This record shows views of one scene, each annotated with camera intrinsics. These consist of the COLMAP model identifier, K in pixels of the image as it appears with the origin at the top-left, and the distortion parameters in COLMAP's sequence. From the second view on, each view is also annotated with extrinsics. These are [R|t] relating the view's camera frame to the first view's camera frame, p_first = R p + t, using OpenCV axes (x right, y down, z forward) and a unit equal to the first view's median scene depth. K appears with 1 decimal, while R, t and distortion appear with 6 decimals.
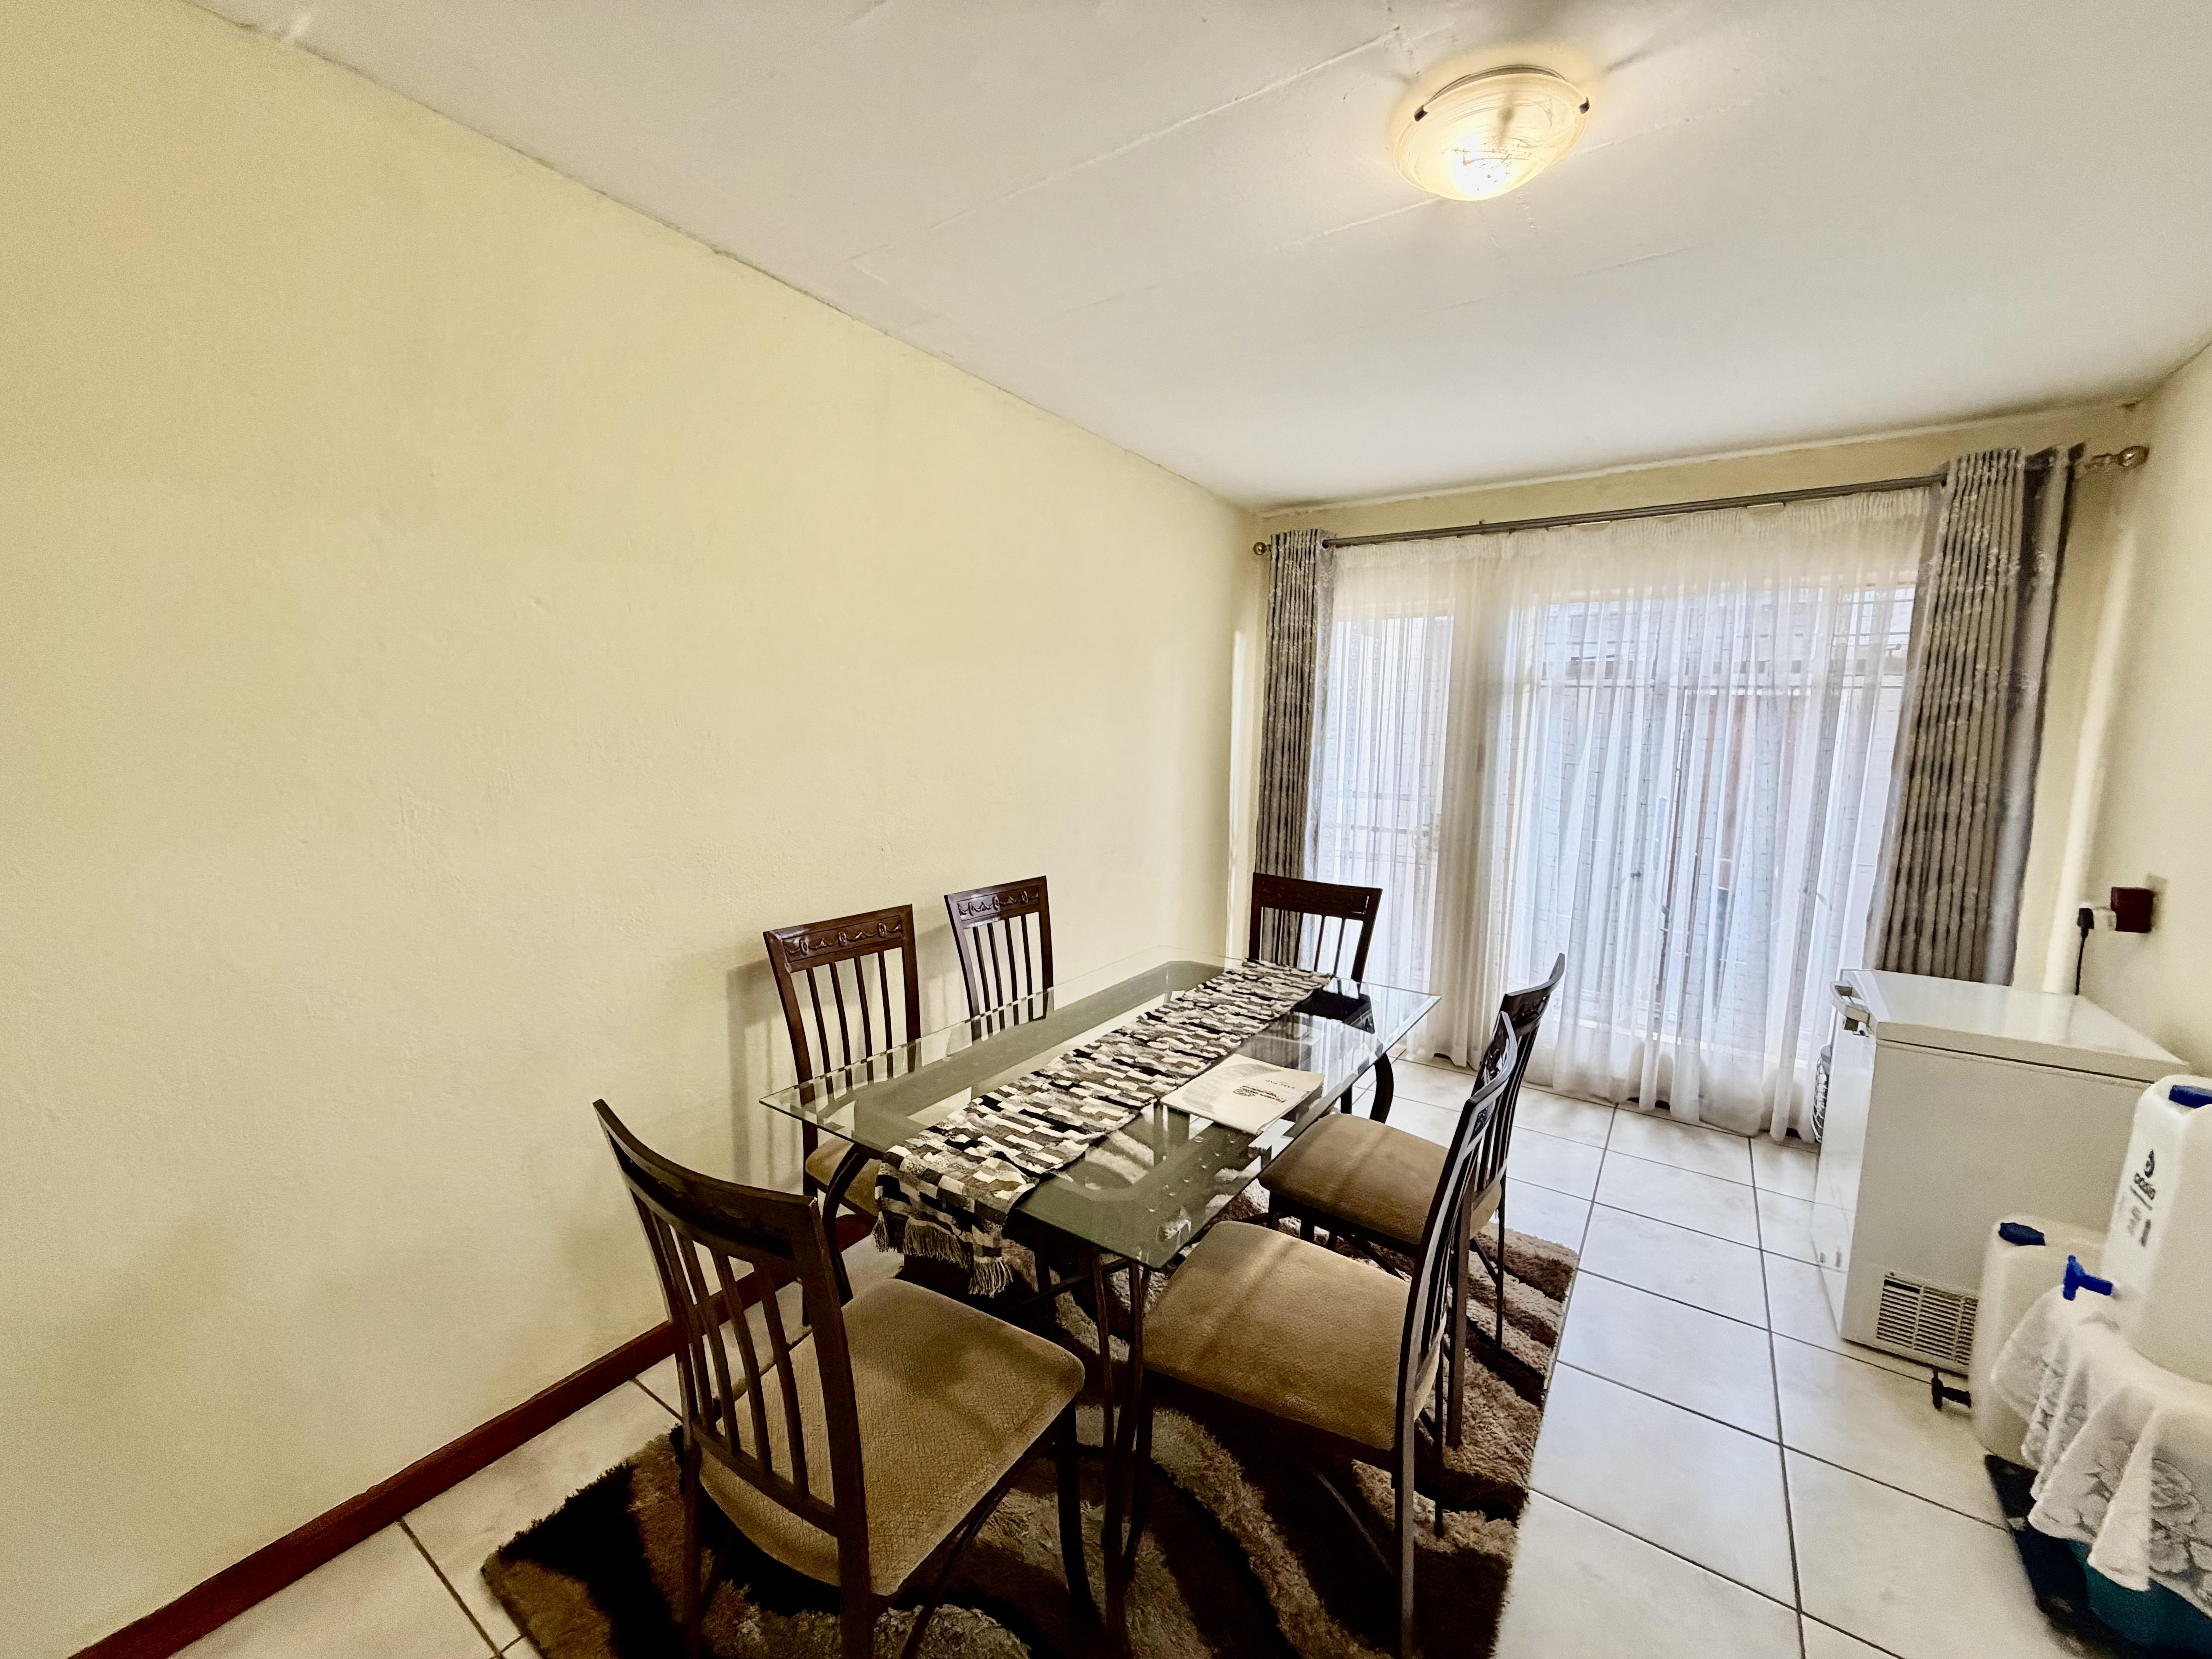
lens RADIAL K [[881.7, 0, 1101.4], [0, 881.7, 829.4], [0, 0, 1]] dist [-0.001787, 0.000183]
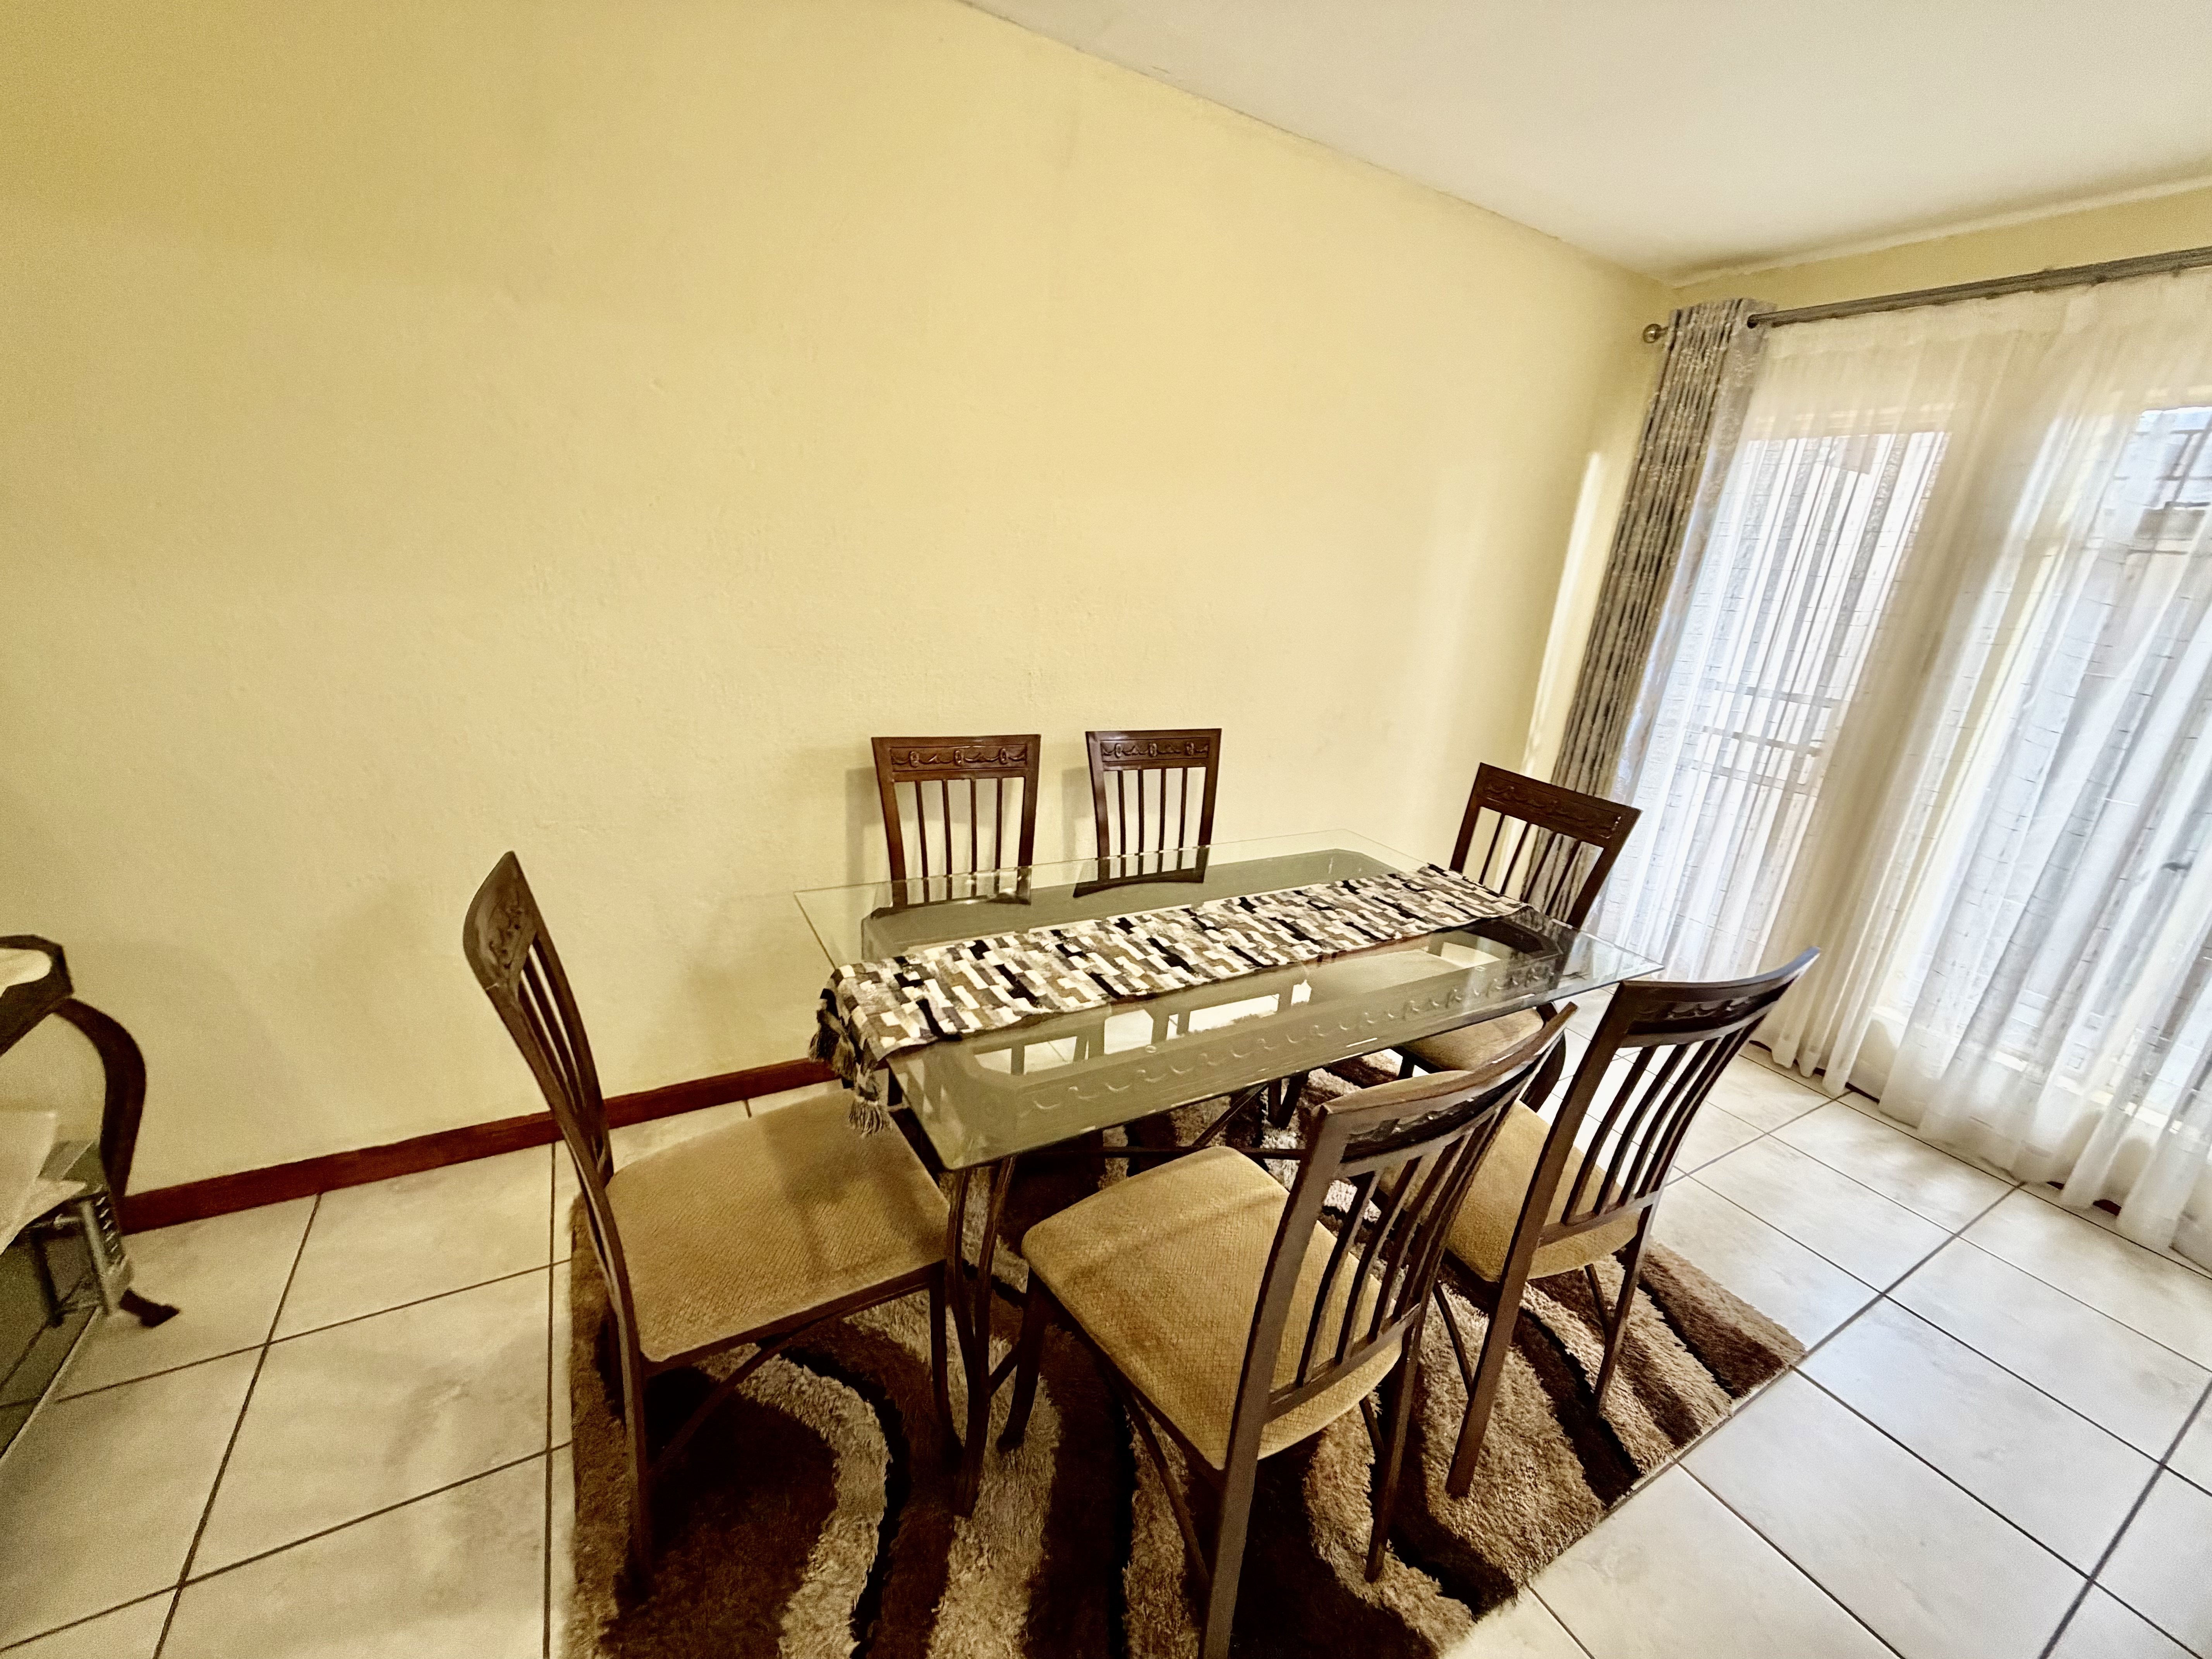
lens RADIAL K [[881.7, 0, 1105.3], [0, 881.7, 828.7], [0, 0, 1]] dist [-0.001787, 0.000183]
pose [[0.896466, 0.188496, -0.401021, 0.252678], [-0.118500, 0.974031, 0.192930, -0.007762], [0.426973, -0.125434, 0.895522, 0.171763]]
